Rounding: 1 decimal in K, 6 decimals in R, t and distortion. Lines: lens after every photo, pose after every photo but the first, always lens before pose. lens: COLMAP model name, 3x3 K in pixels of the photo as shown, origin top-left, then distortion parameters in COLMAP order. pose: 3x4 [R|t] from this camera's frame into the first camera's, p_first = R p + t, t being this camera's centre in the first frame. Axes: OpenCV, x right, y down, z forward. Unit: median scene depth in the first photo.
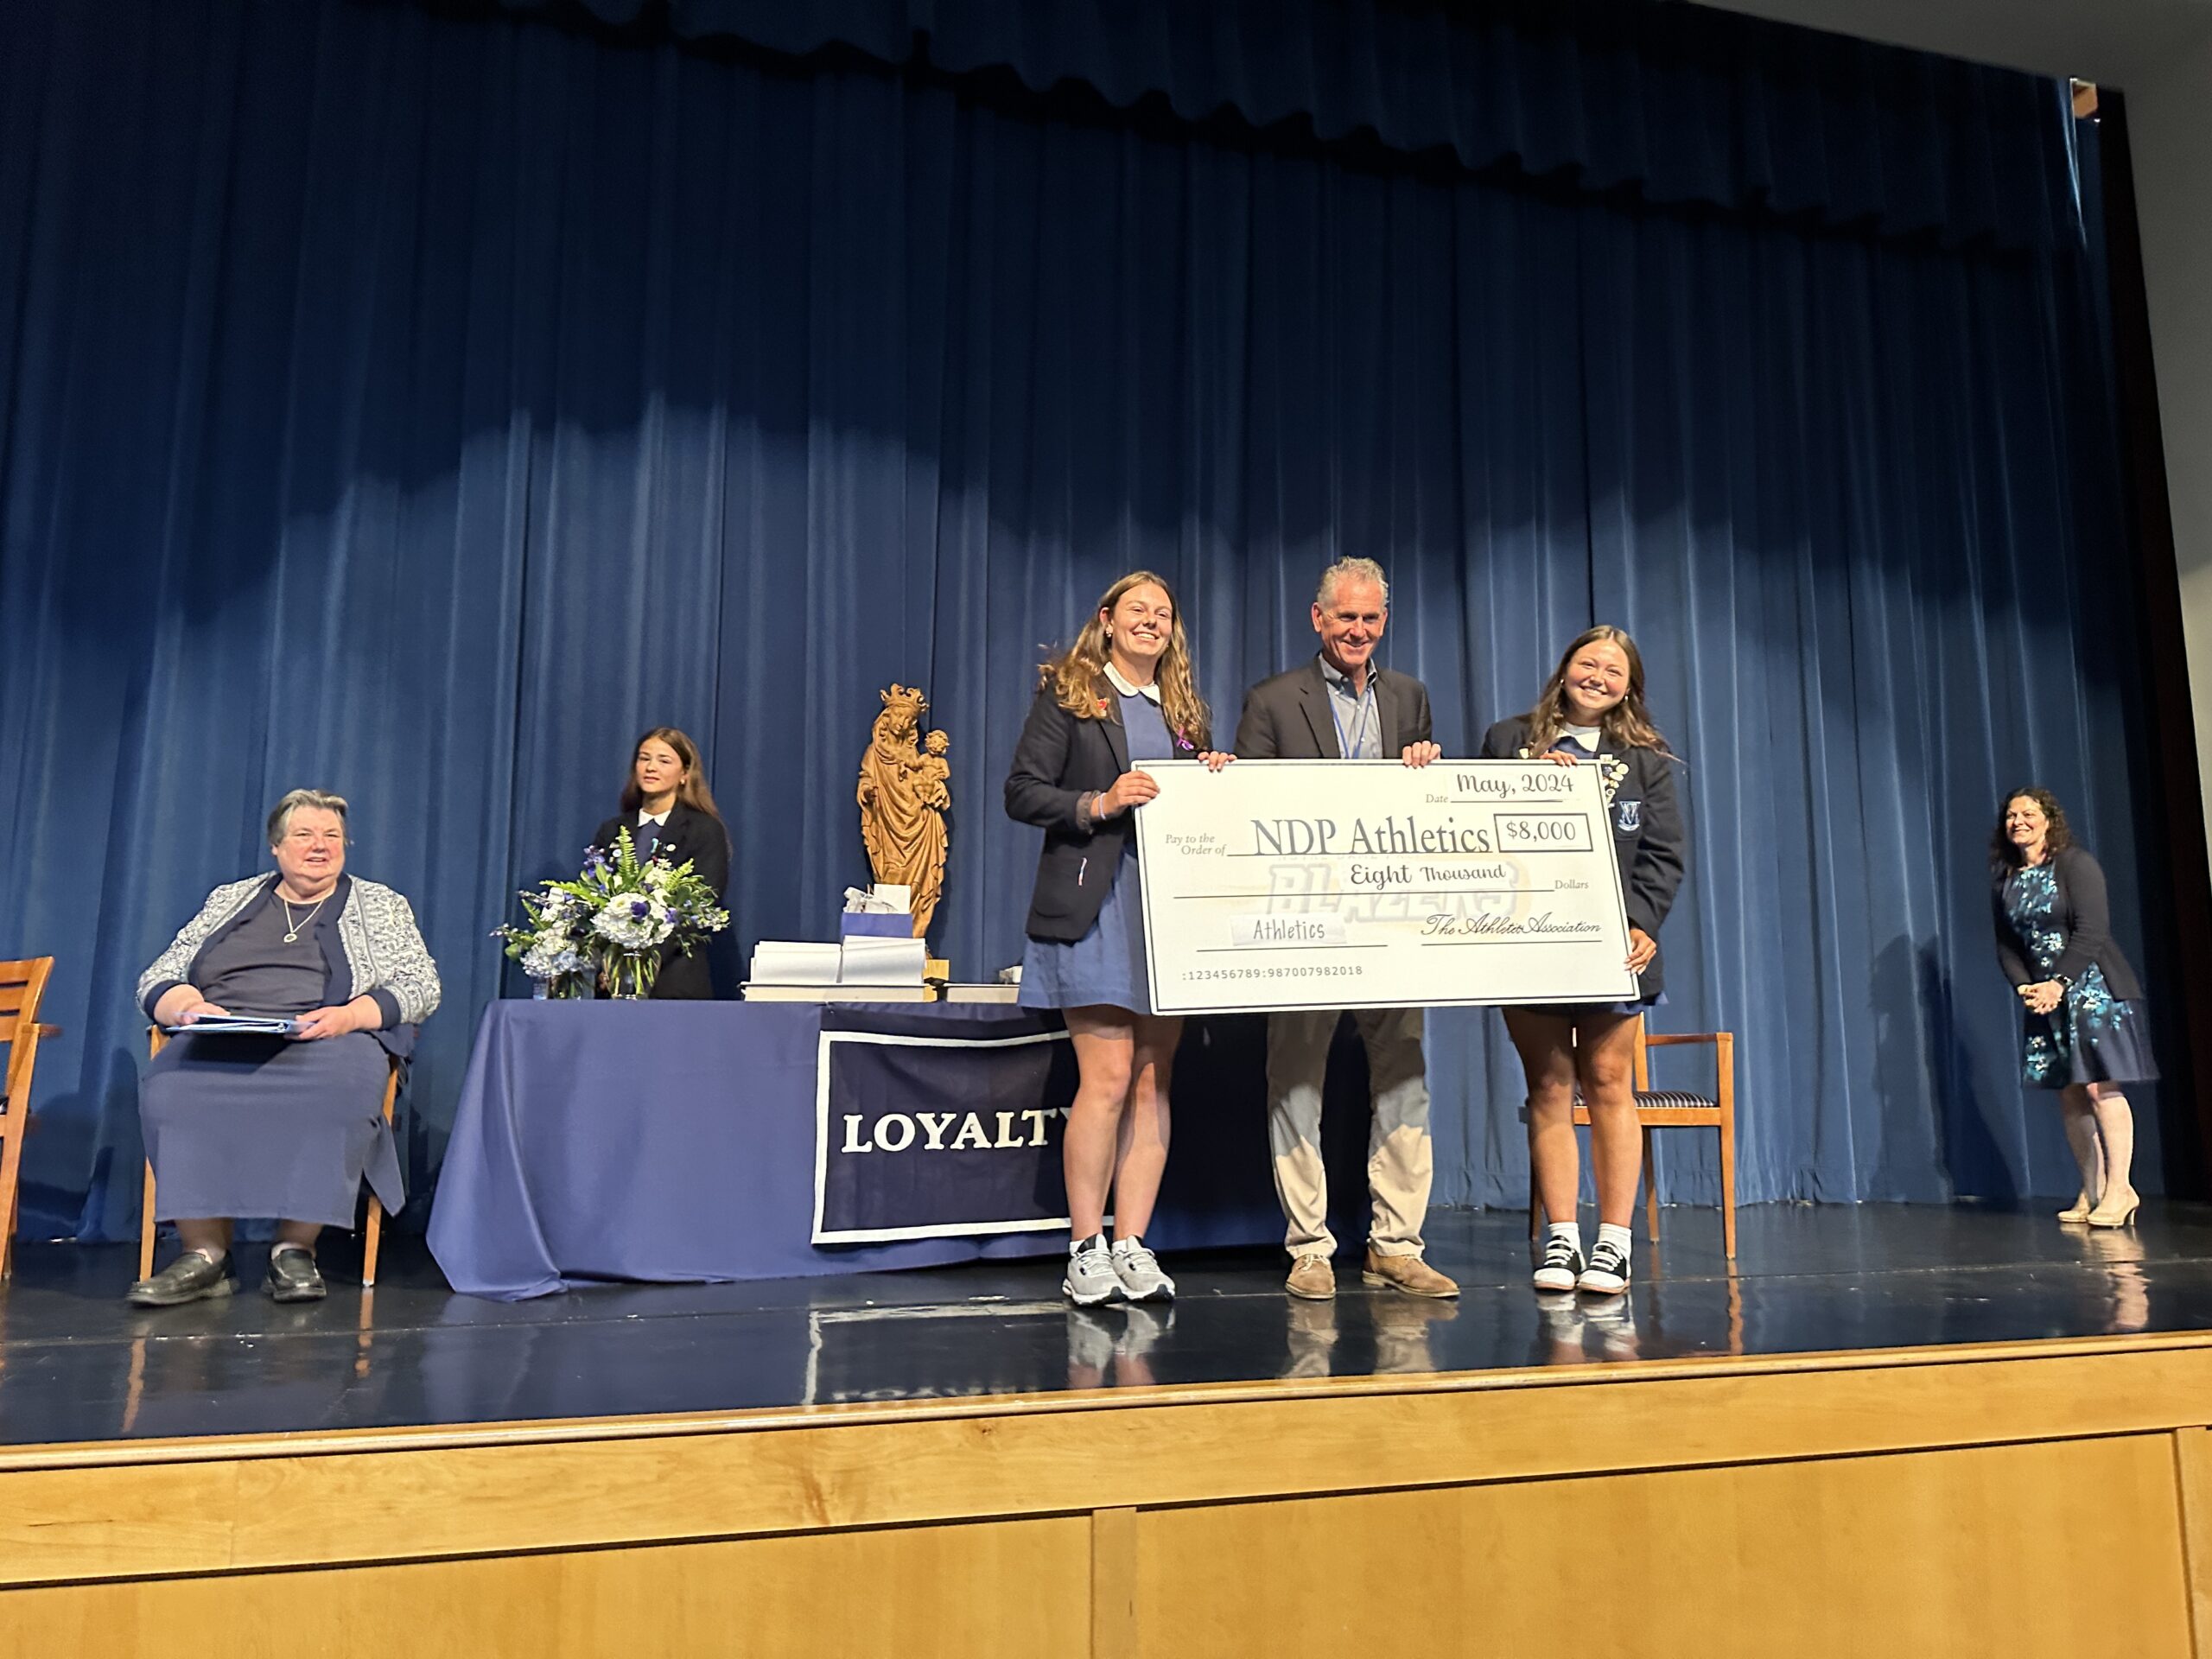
lens RADIAL K [[1554.5, 0, 1111.5], [0, 1554.5, 781.8], [0, 0, 1]] dist [0.023782, -0.046627]
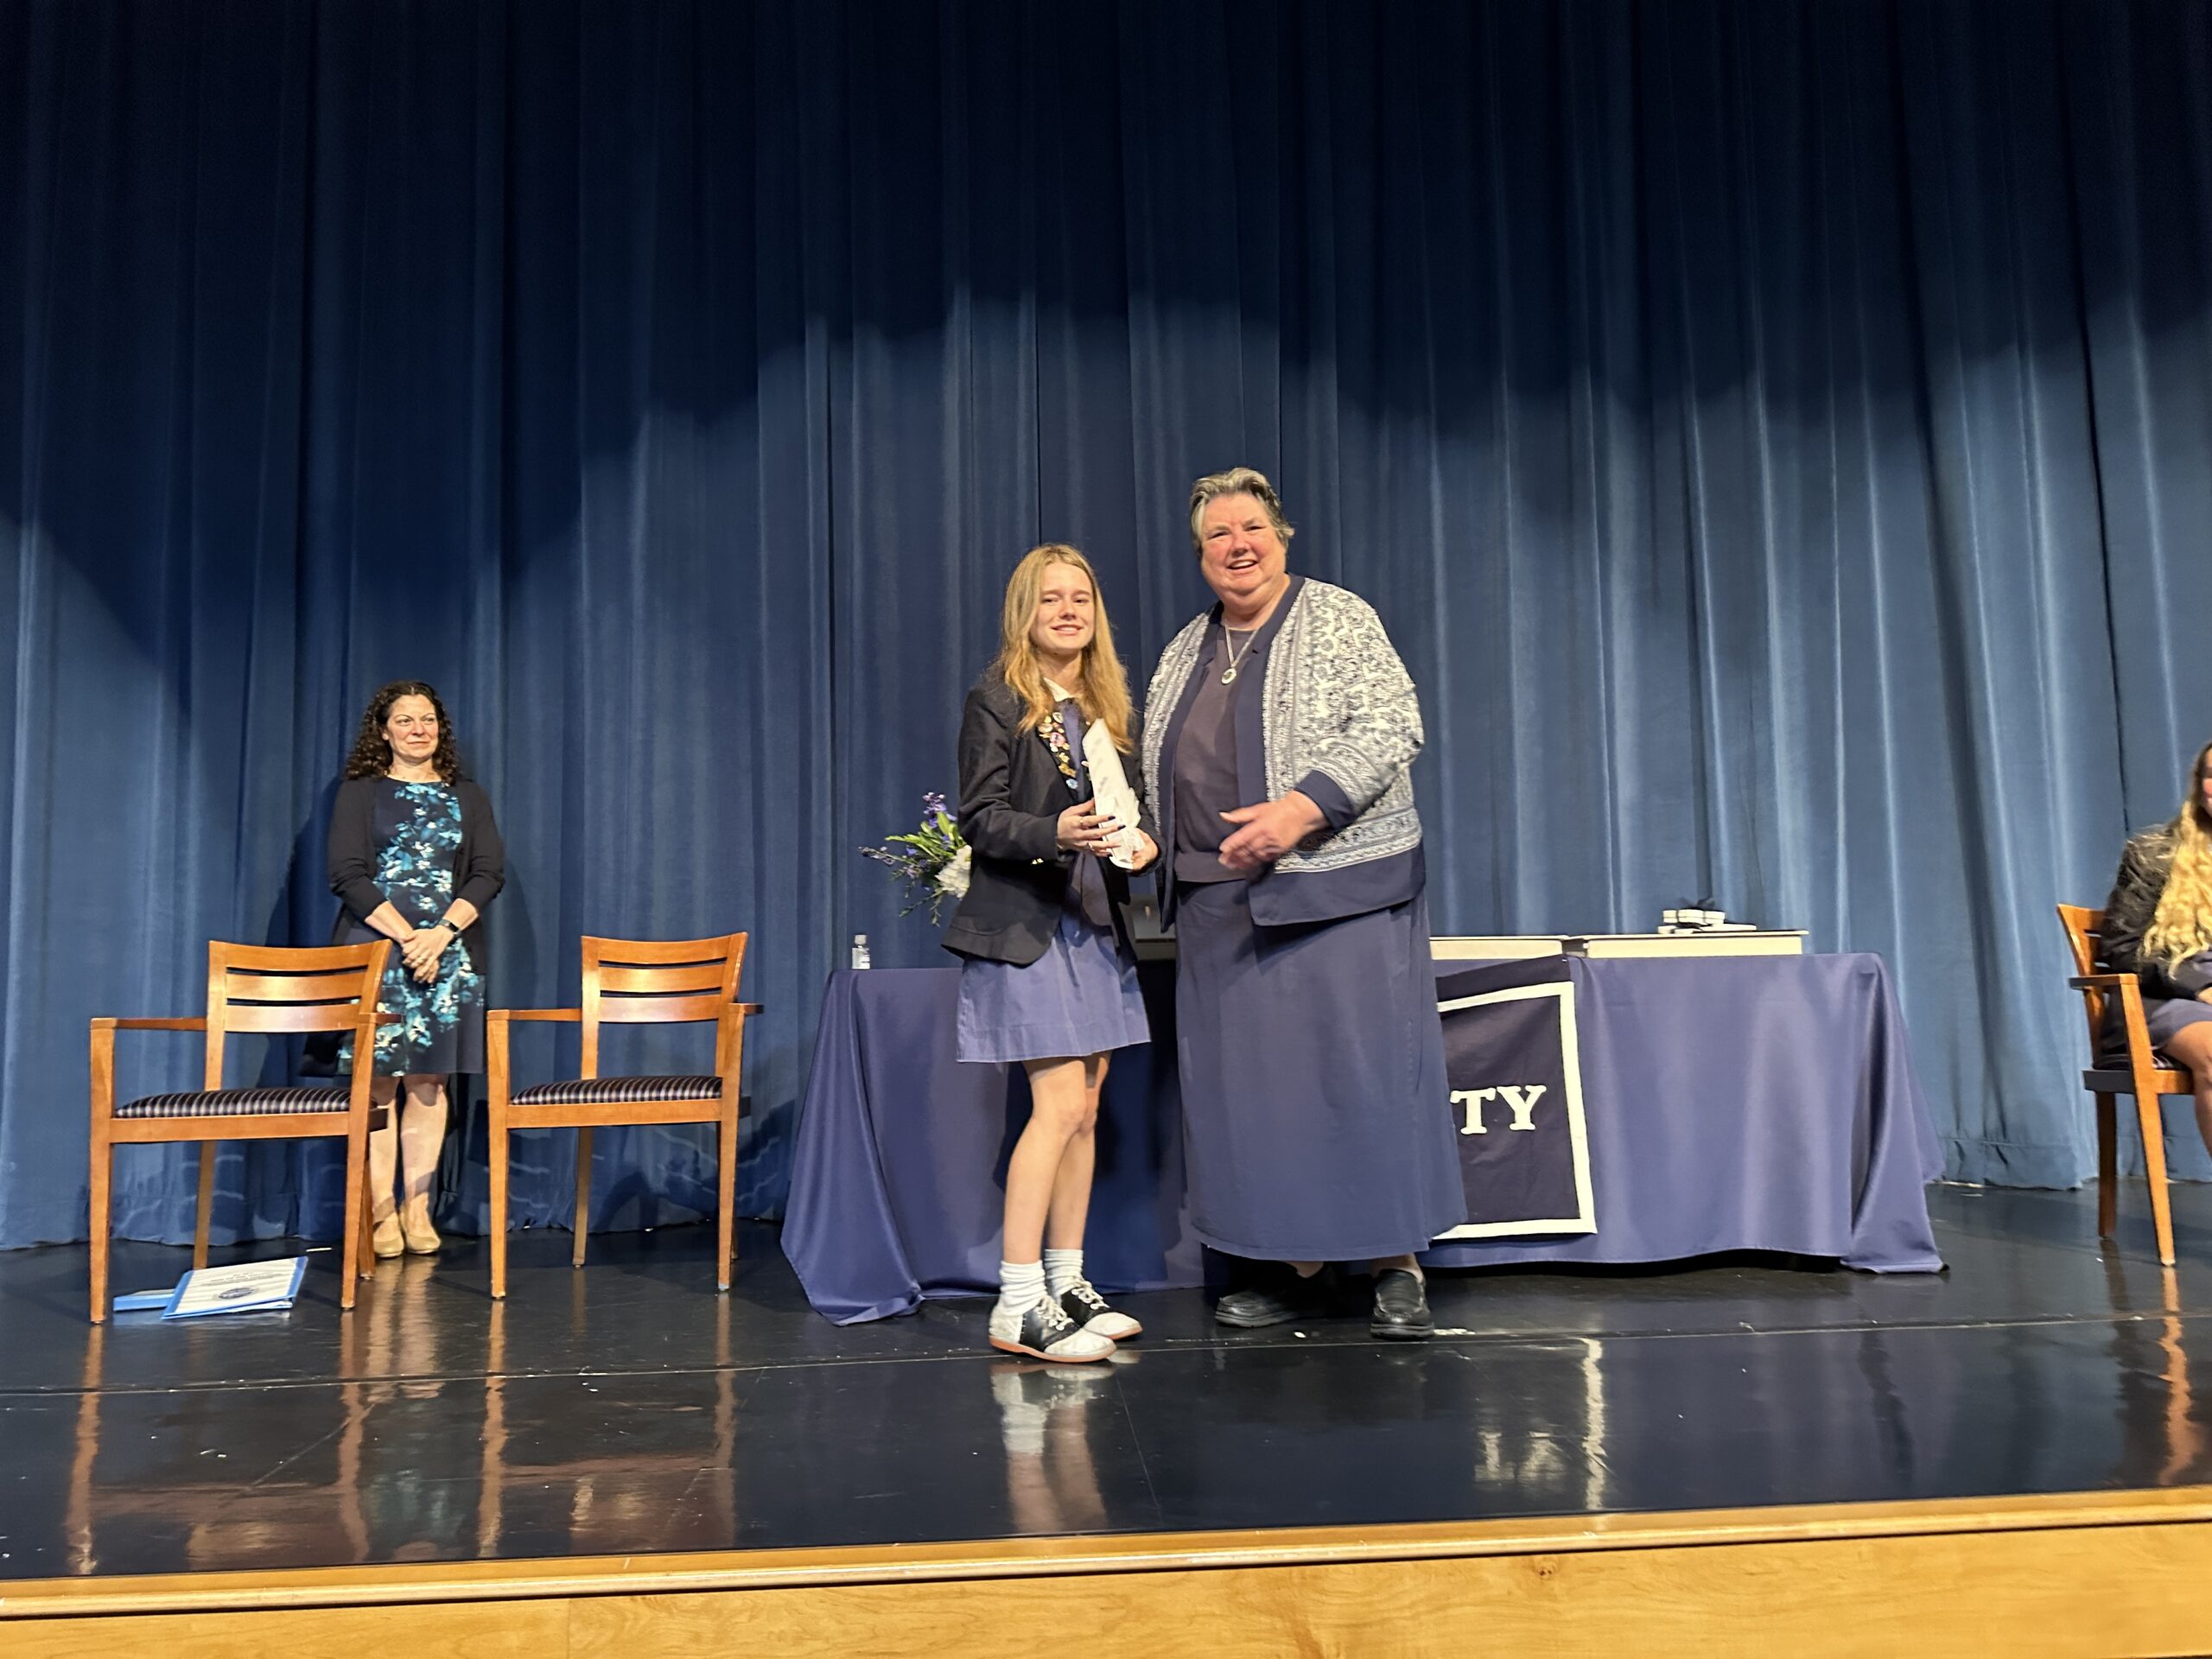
lens RADIAL K [[1572.3, 0, 1106.0], [0, 1572.3, 829.5], [0, 0, 1]] dist [-0.001210, -0.006638]
pose [[0.980066, -0.044493, -0.193626, -0.060931], [0.057047, 0.996582, 0.059749, 0.013147], [0.190306, -0.069604, 0.979254, 0.143512]]
